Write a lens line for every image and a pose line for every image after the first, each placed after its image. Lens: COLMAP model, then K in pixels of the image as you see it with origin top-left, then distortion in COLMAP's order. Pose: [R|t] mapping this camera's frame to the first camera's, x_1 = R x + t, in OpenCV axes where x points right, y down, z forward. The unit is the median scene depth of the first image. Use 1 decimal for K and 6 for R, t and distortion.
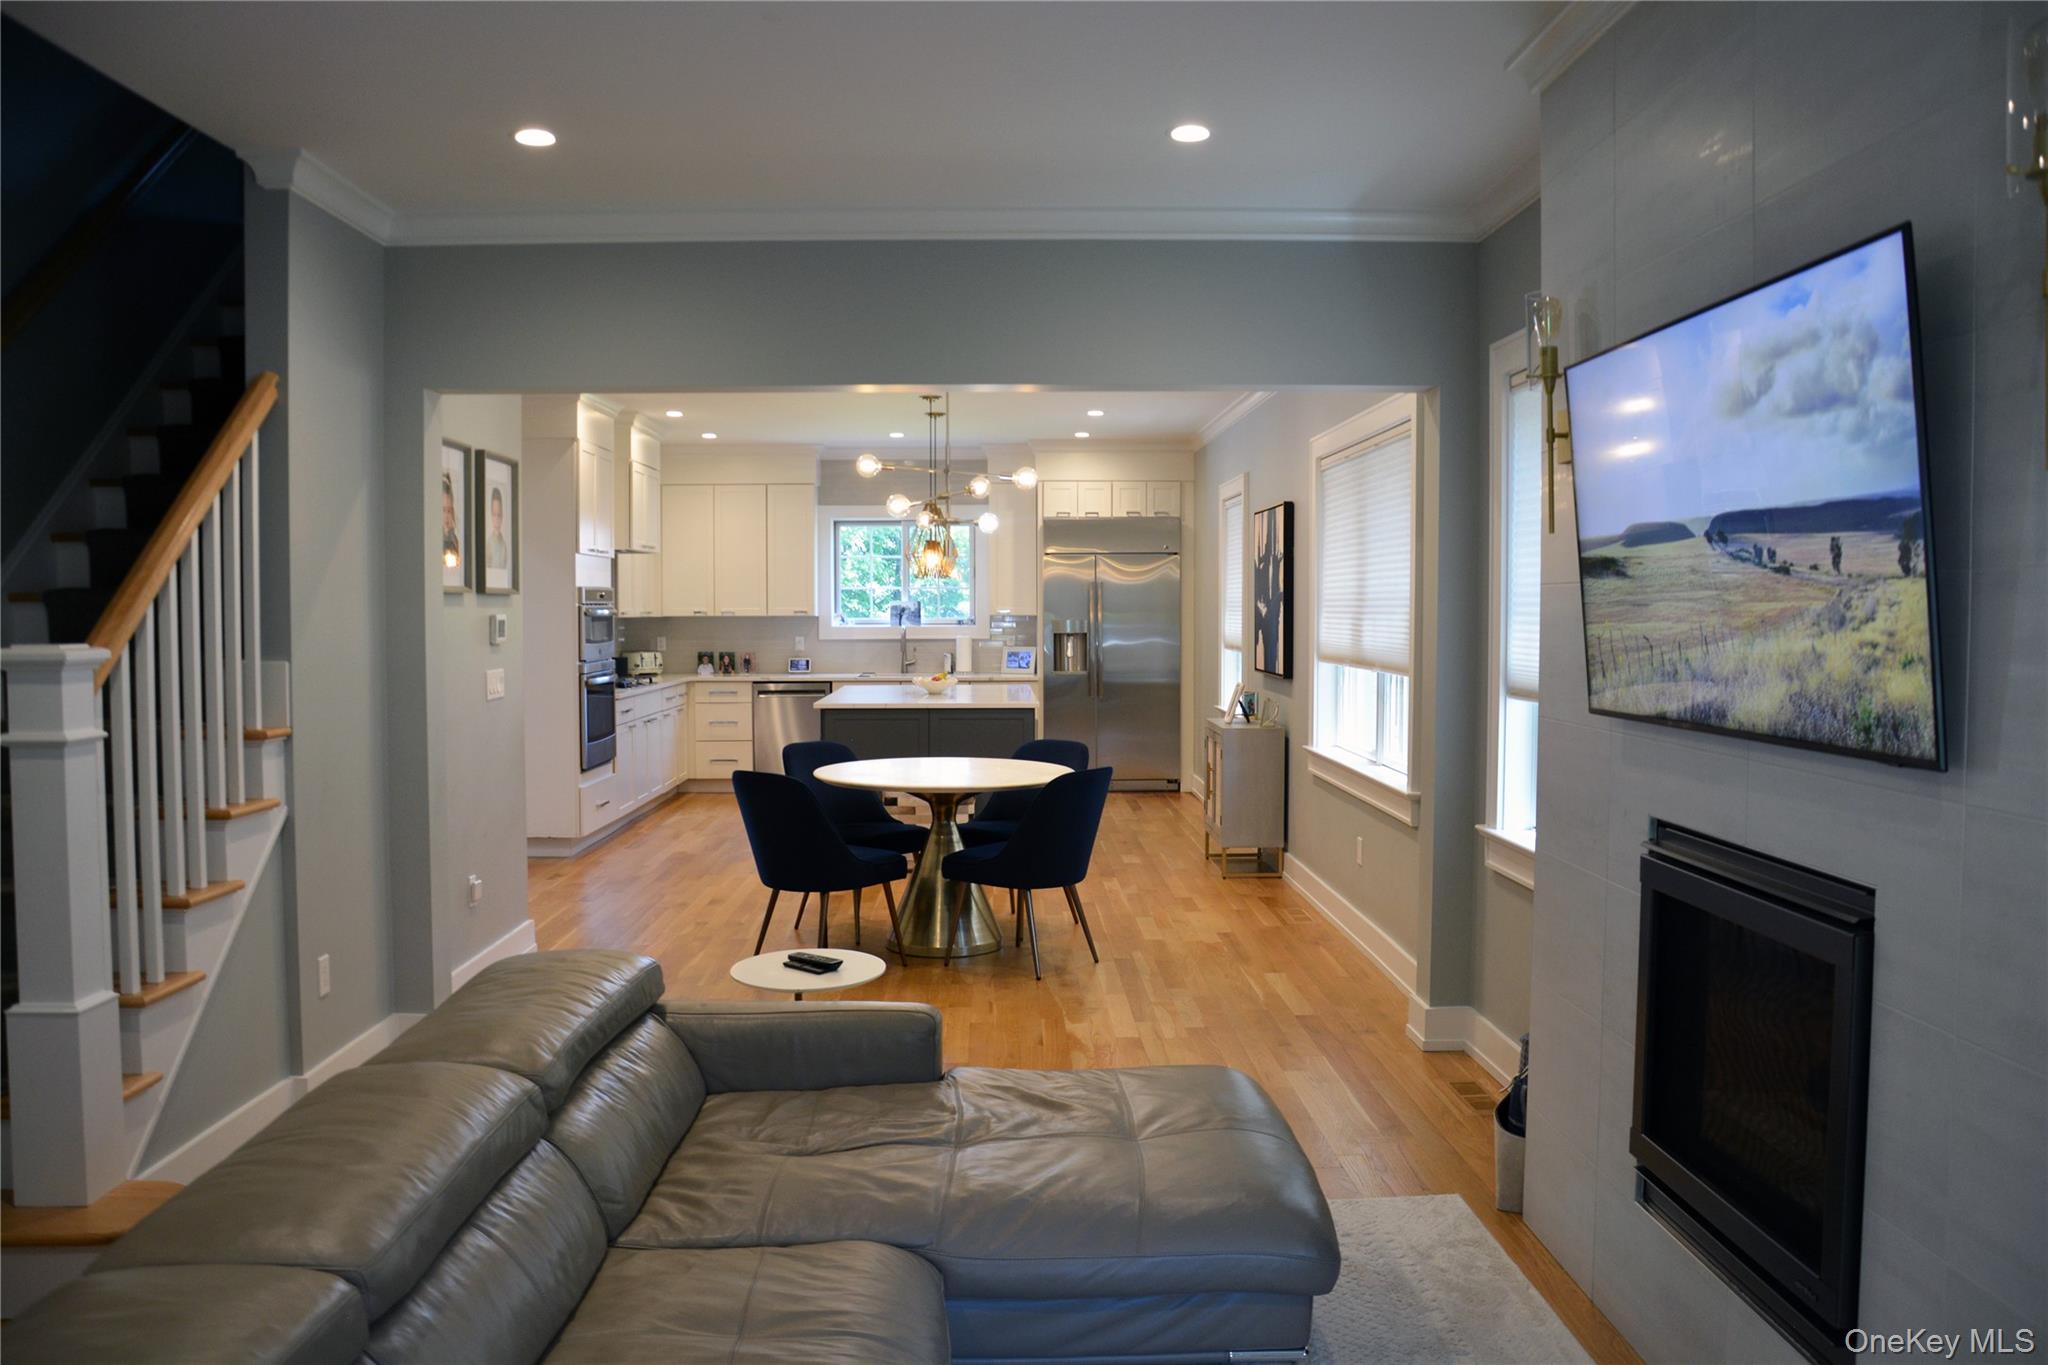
lens RADIAL K [[1608.2, 0, 1030.0], [0, 1608.2, 696.1], [0, 0, 1]] dist [-0.150683, 0.118986]
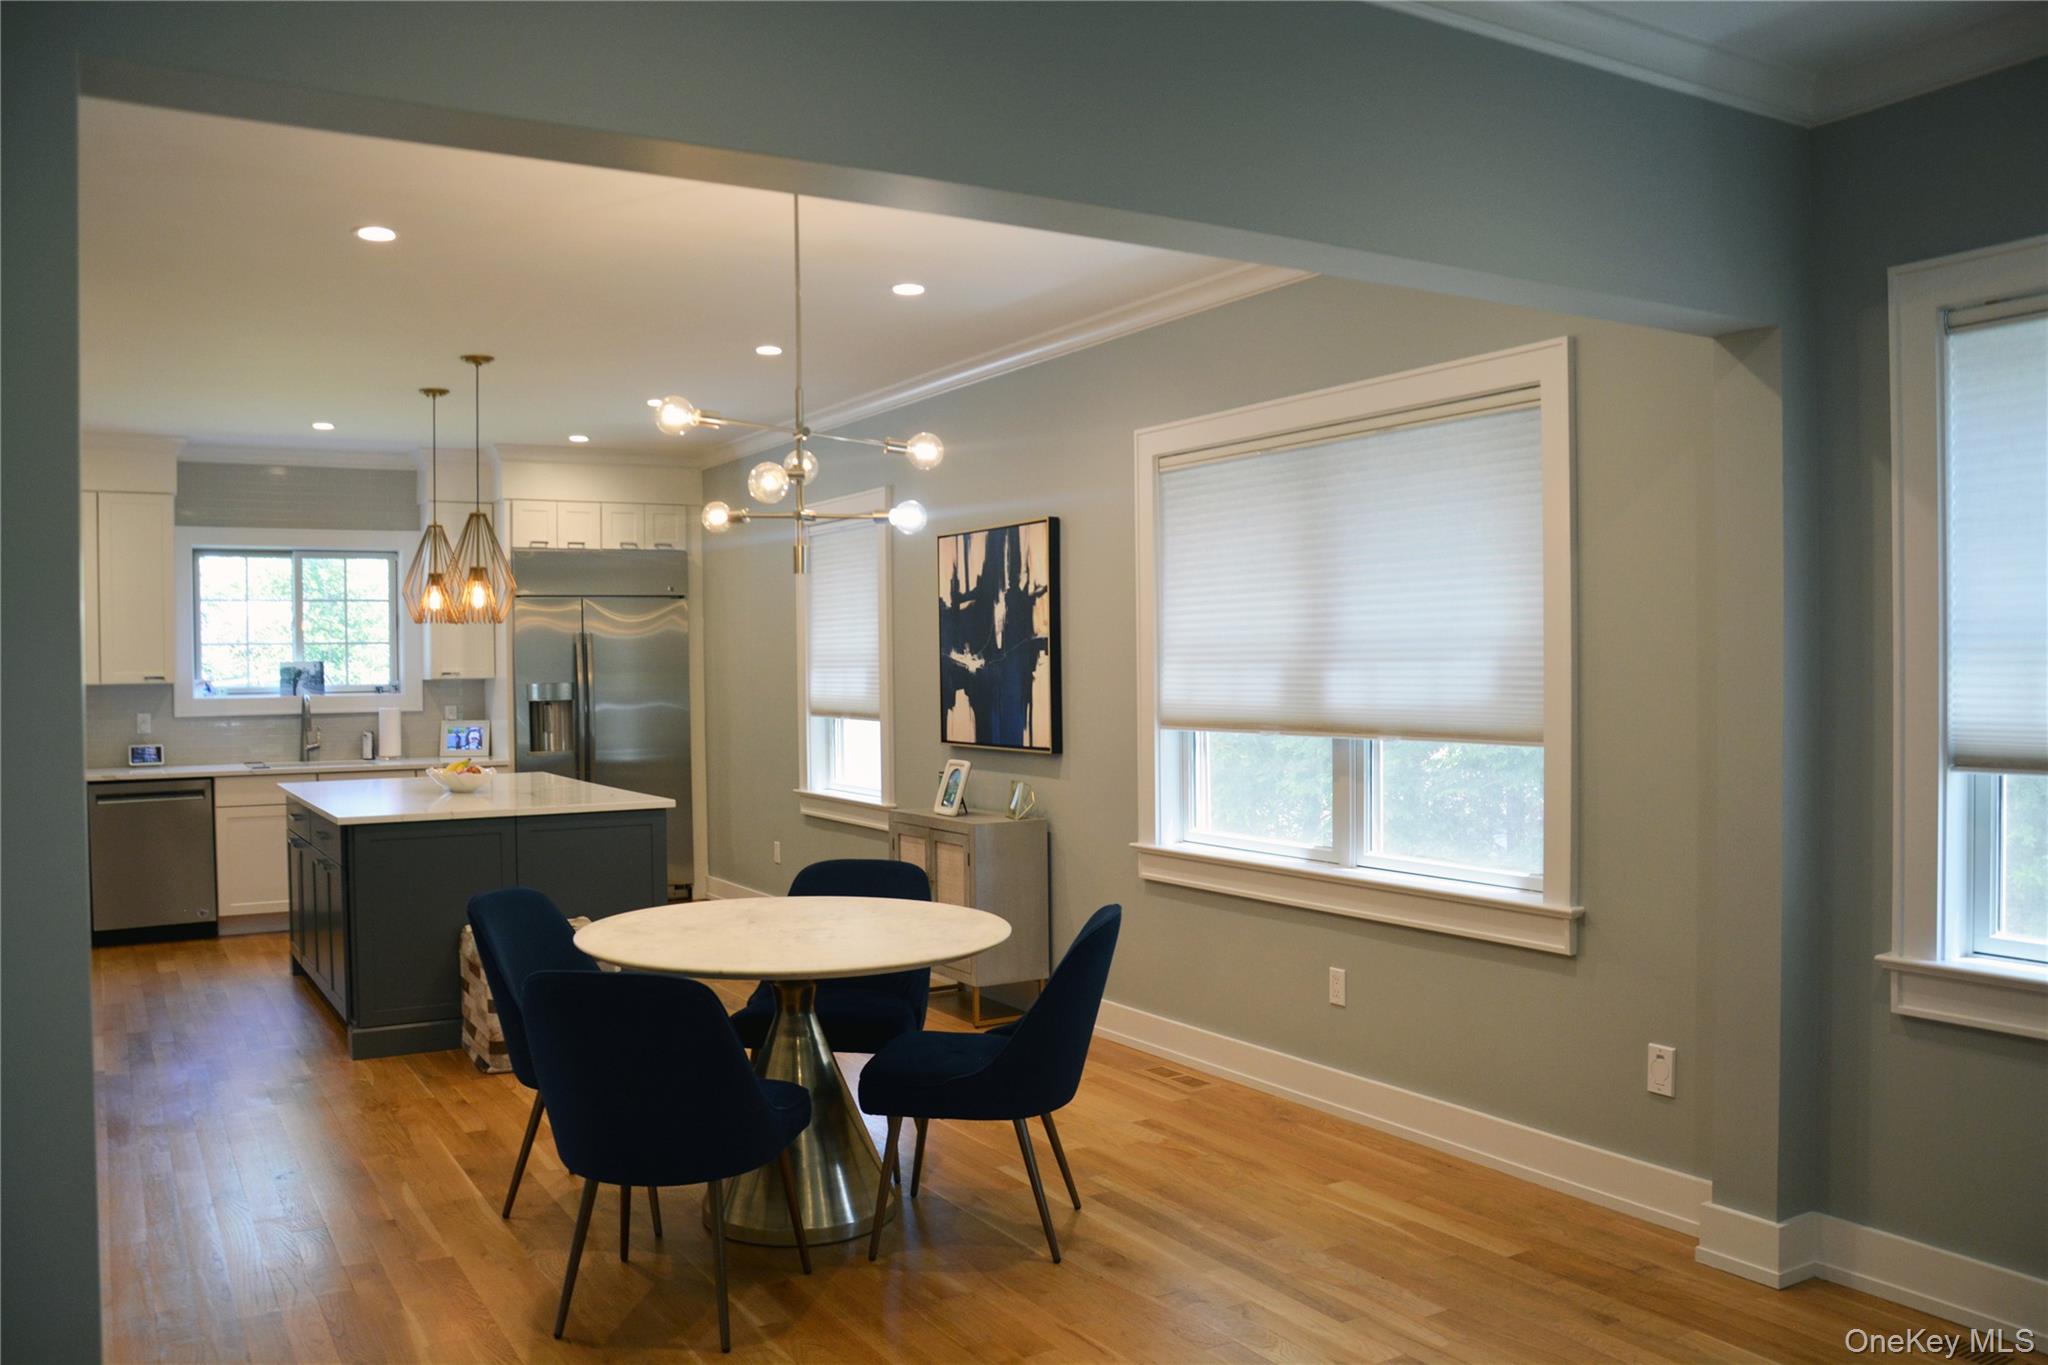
lens RADIAL K [[1608.2, 0, 1028.5], [0, 1608.2, 690.3], [0, 0, 1]] dist [-0.150683, 0.118986]
pose [[0.867491, -0.017416, 0.497148, -0.179891], [0.038652, 0.998725, -0.032457, -0.013073], [-0.495949, 0.047372, 0.867058, 0.283049]]
